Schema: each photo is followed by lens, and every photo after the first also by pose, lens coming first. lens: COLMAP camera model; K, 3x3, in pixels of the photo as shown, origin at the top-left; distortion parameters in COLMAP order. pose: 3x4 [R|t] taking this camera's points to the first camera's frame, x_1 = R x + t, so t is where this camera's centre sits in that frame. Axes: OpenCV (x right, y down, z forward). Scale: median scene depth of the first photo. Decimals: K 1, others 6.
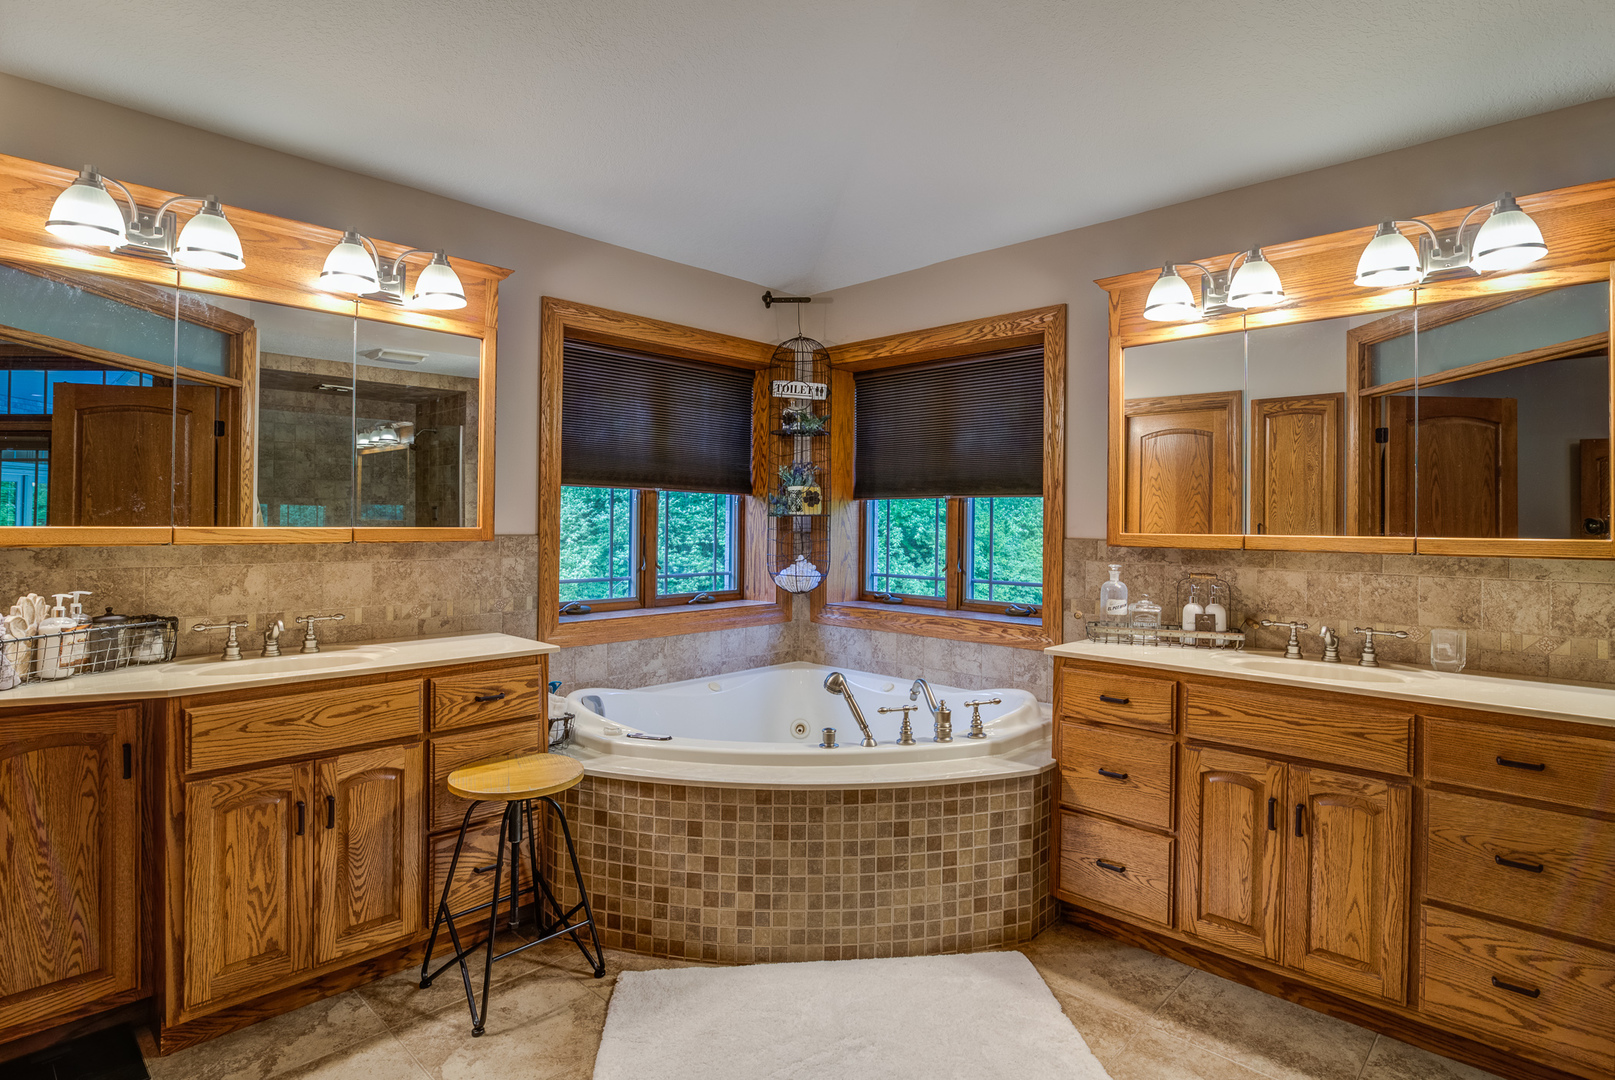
lens RADIAL K [[783.0, 0, 810.7], [0, 783.0, 529.4], [0, 0, 1]] dist [-0.019605, 0.001616]
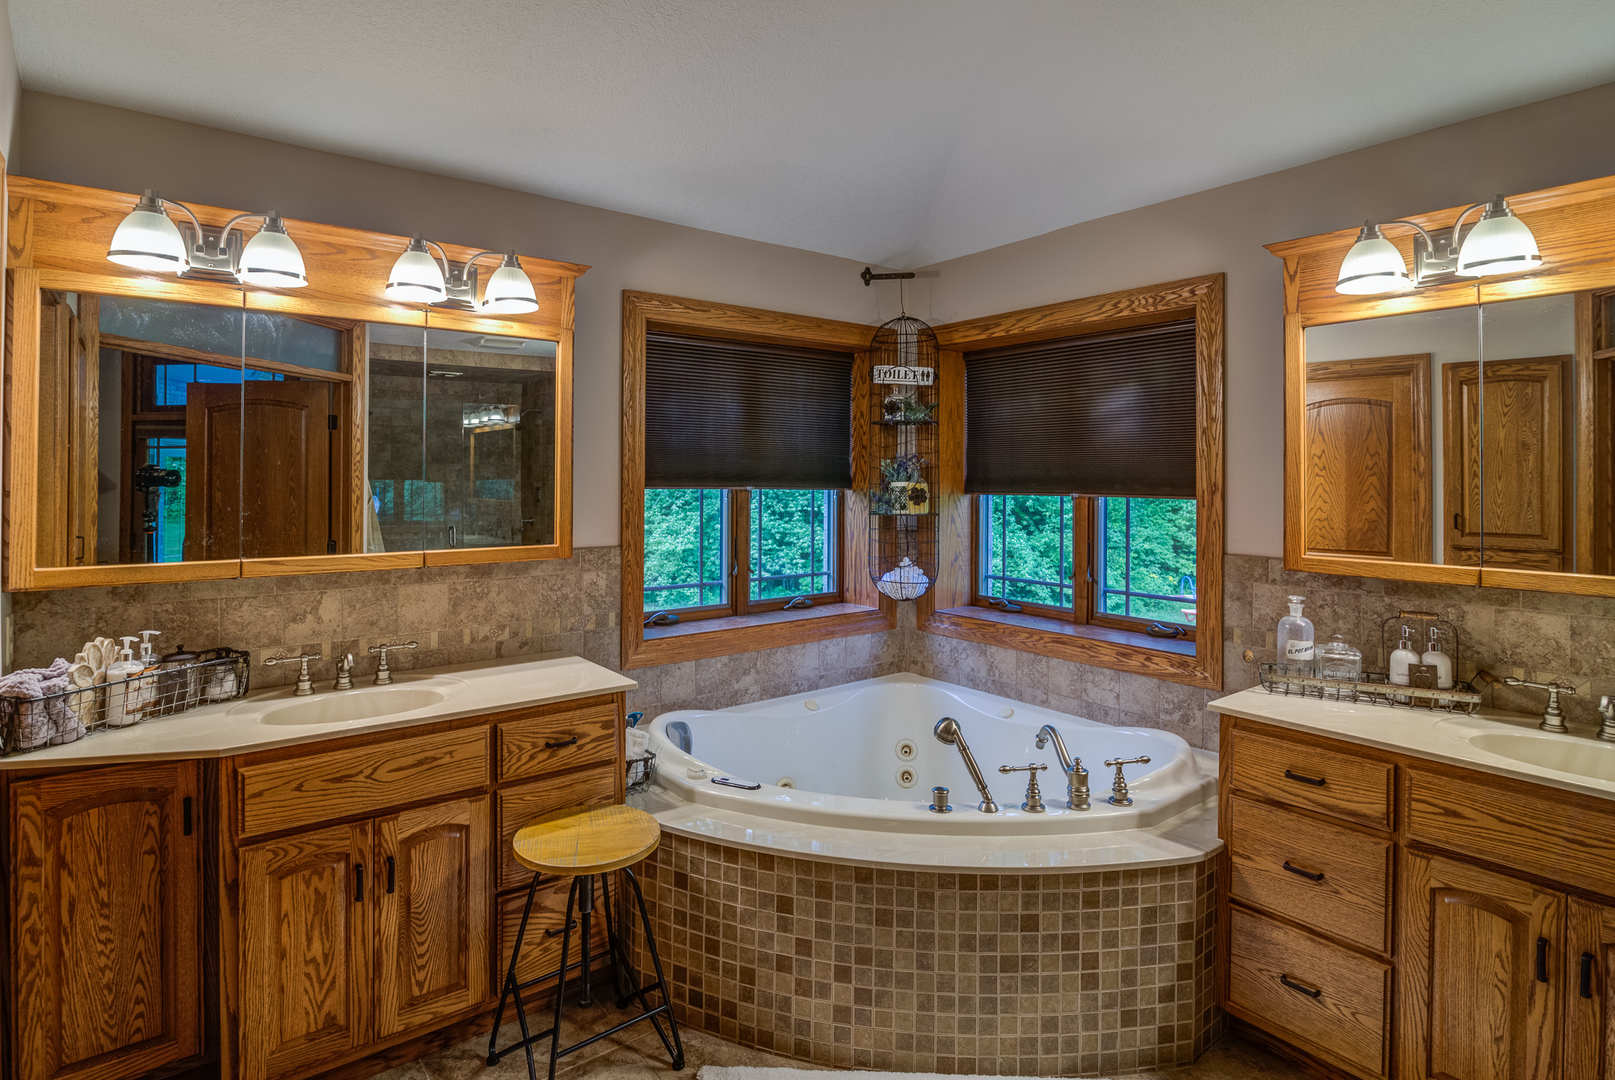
lens RADIAL K [[783.0, 0, 798.0], [0, 783.0, 481.3], [0, 0, 1]] dist [-0.019605, 0.001616]
pose [[0.988845, -0.007249, -0.148769, -0.001261], [0.006699, 0.999969, -0.004197, -0.082199], [0.148795, 0.003154, 0.988863, 0.139187]]
